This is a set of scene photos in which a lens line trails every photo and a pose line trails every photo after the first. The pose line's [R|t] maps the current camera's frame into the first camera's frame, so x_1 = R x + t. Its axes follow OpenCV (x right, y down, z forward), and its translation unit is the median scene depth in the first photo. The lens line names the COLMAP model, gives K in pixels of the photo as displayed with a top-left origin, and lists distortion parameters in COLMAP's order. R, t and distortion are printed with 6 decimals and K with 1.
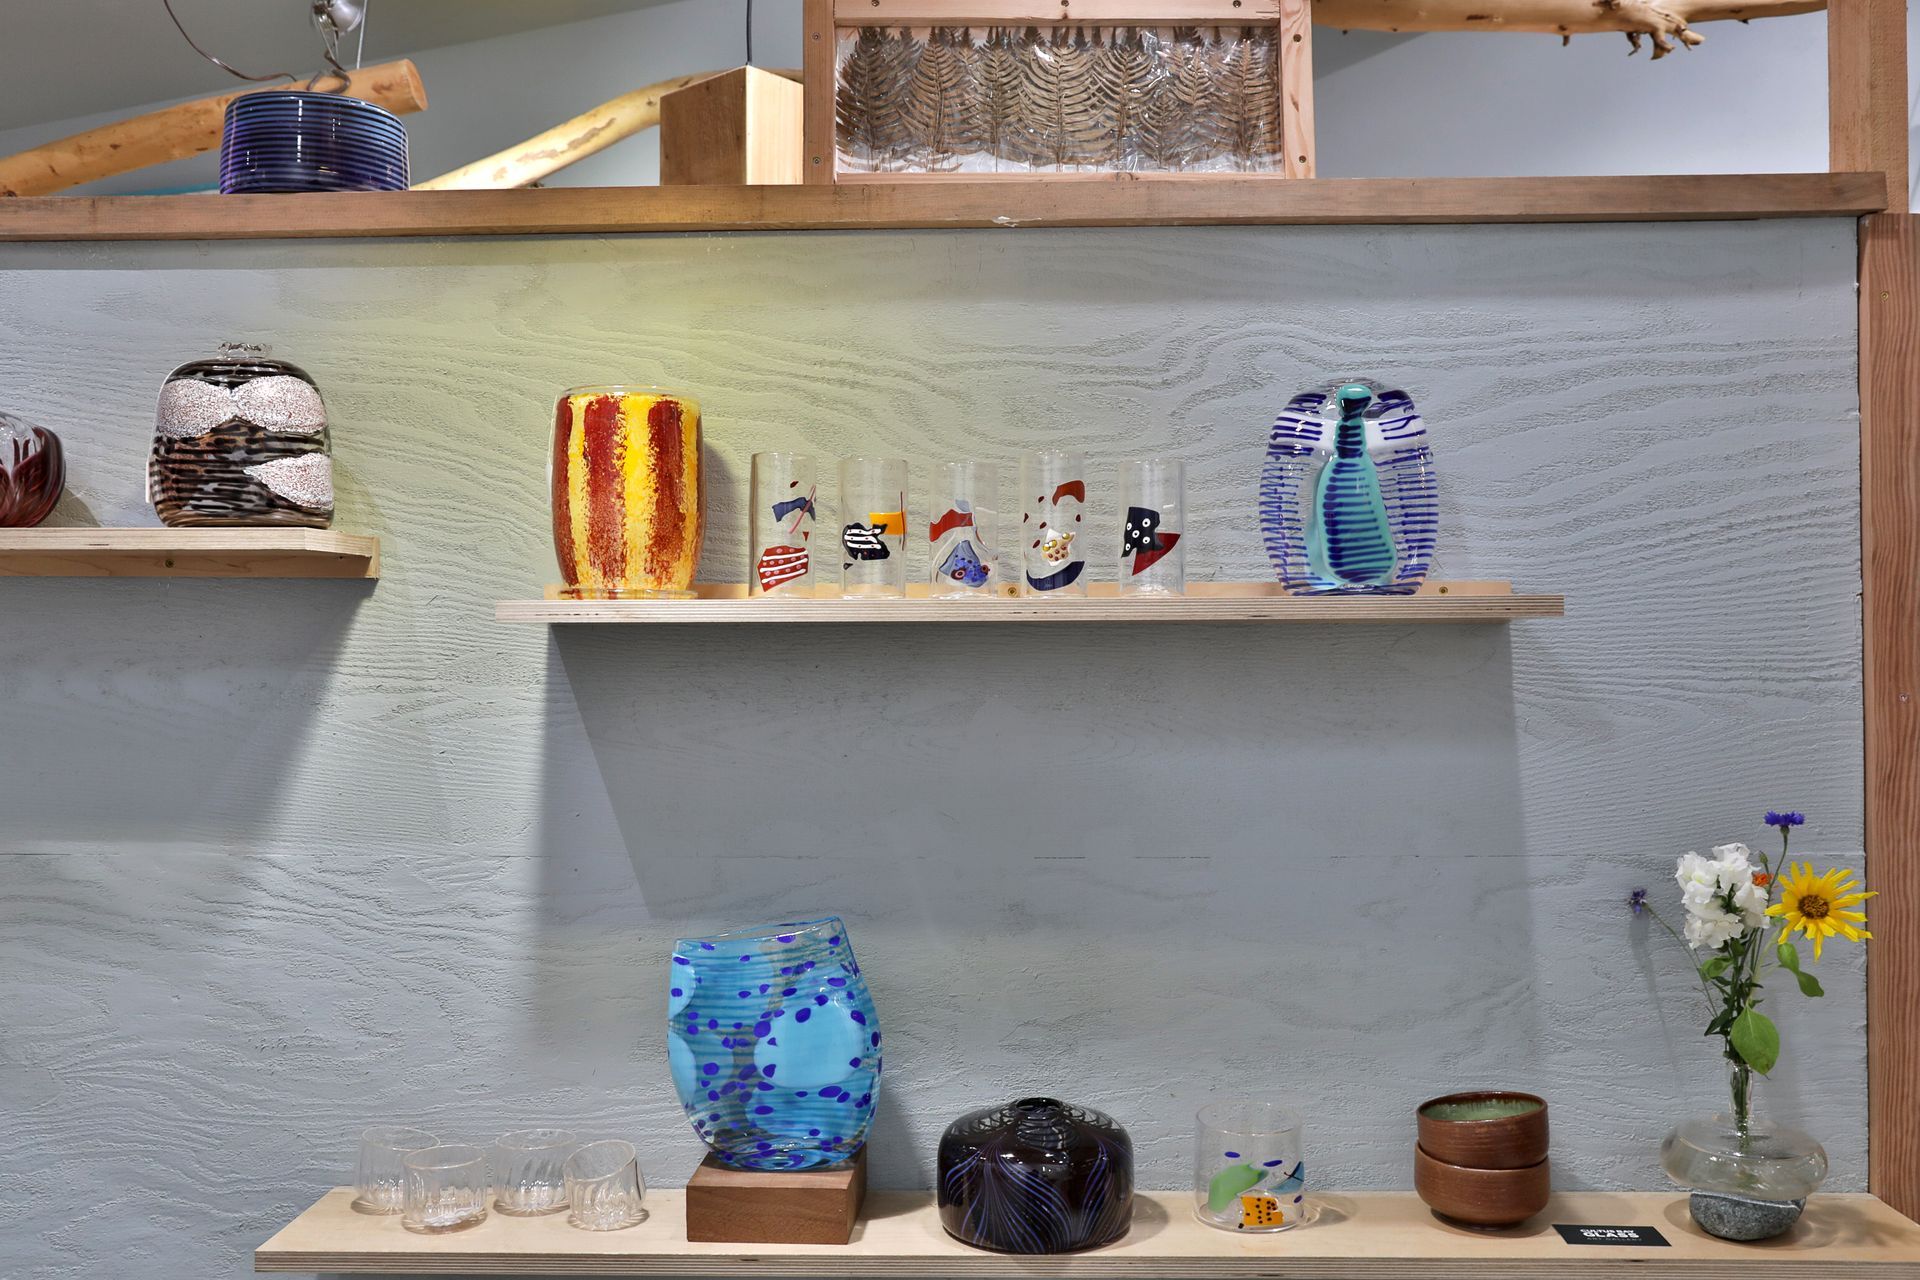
lens RADIAL K [[1670.0, 0, 961.1], [0, 1670.0, 647.9], [0, 0, 1]] dist [-0.049676, -0.000752]
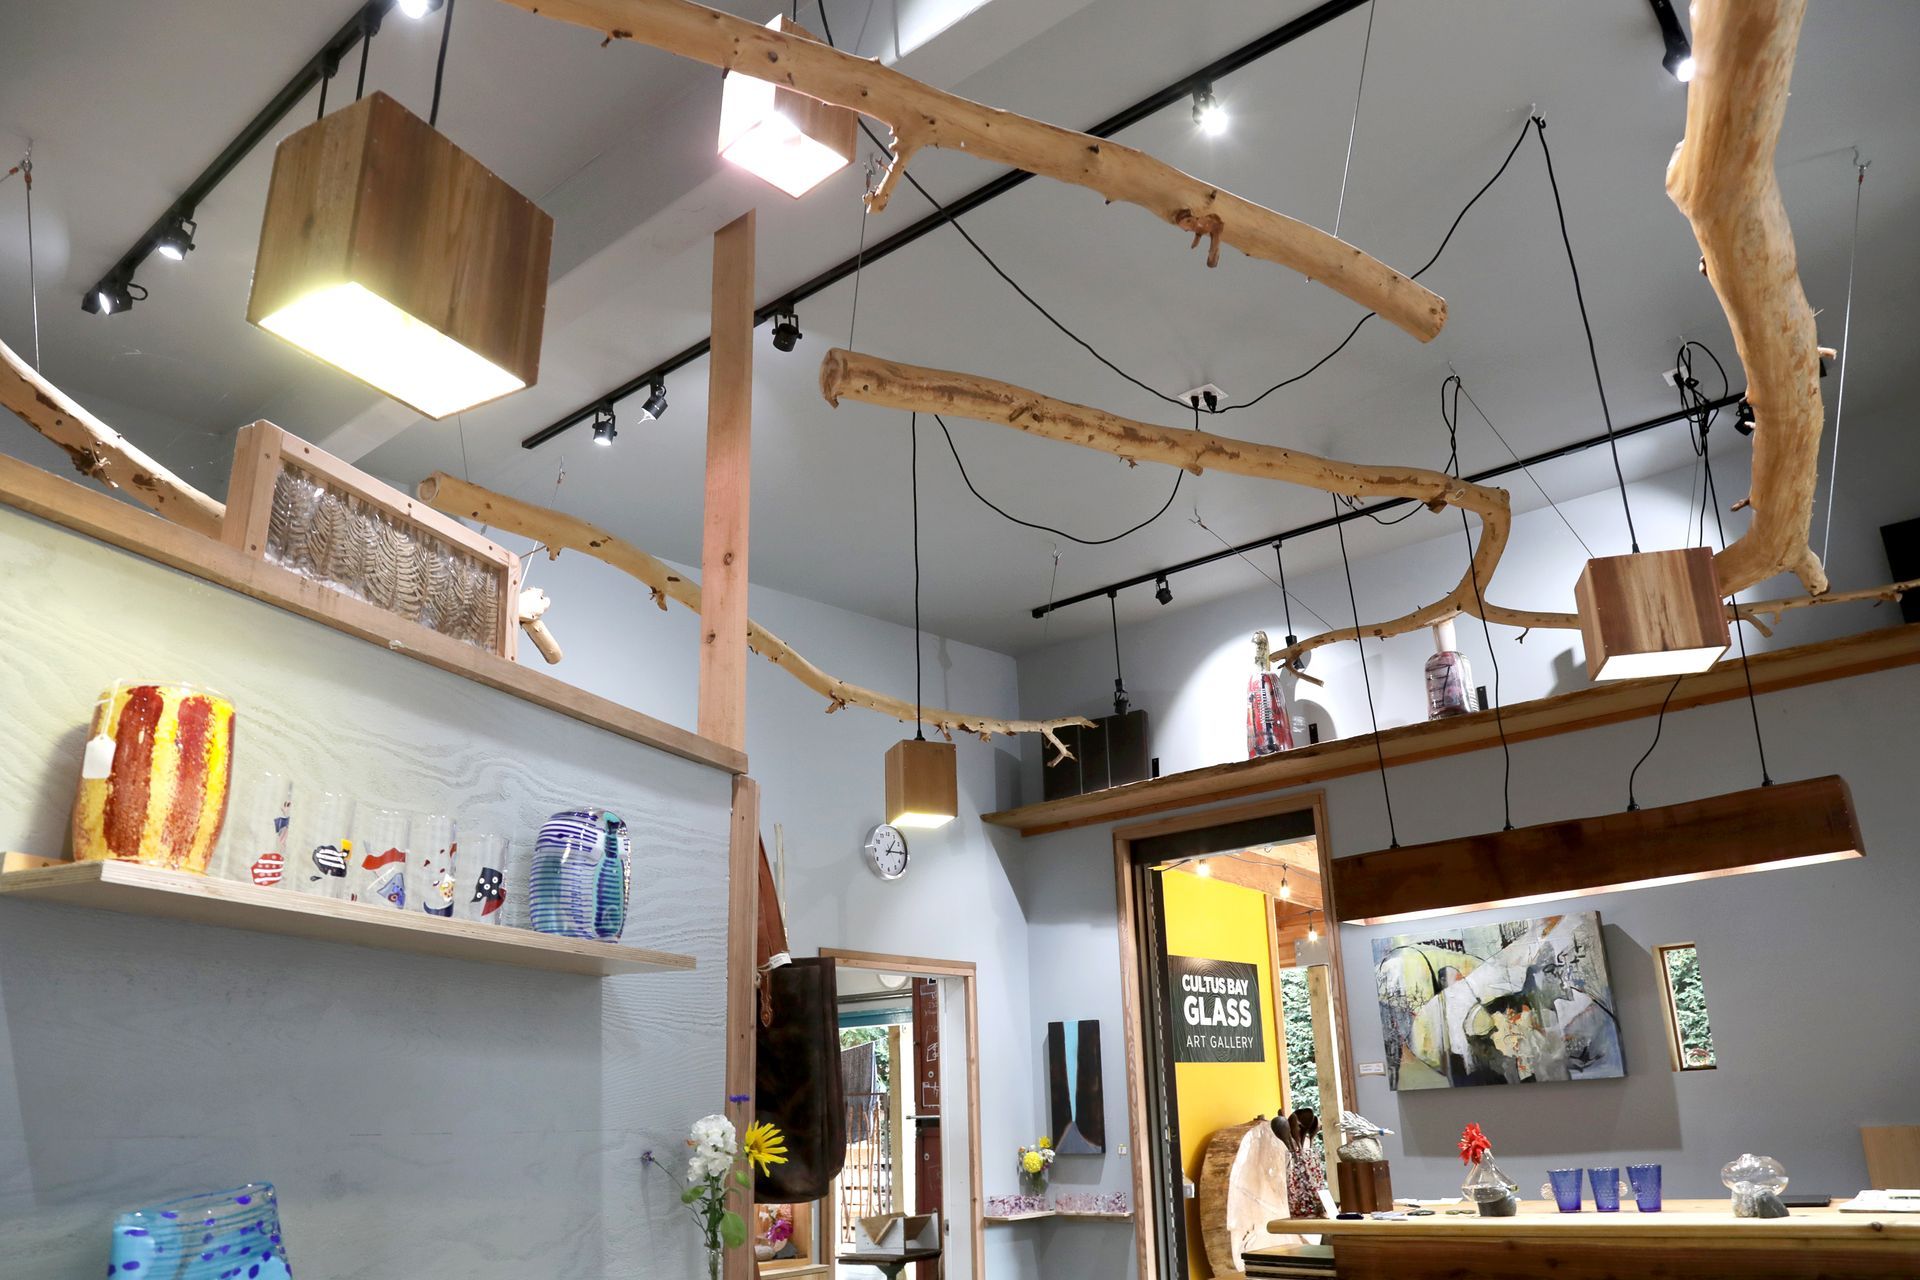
lens RADIAL K [[1371.7, 0, 975.7], [0, 1371.7, 652.5], [0, 0, 1]] dist [-0.099589, 0.037257]
pose [[0.372421, 0.291124, 0.881221, -0.804775], [0.020007, 0.946786, -0.321240, 0.119520], [-0.927848, 0.137267, 0.346778, 0.187705]]
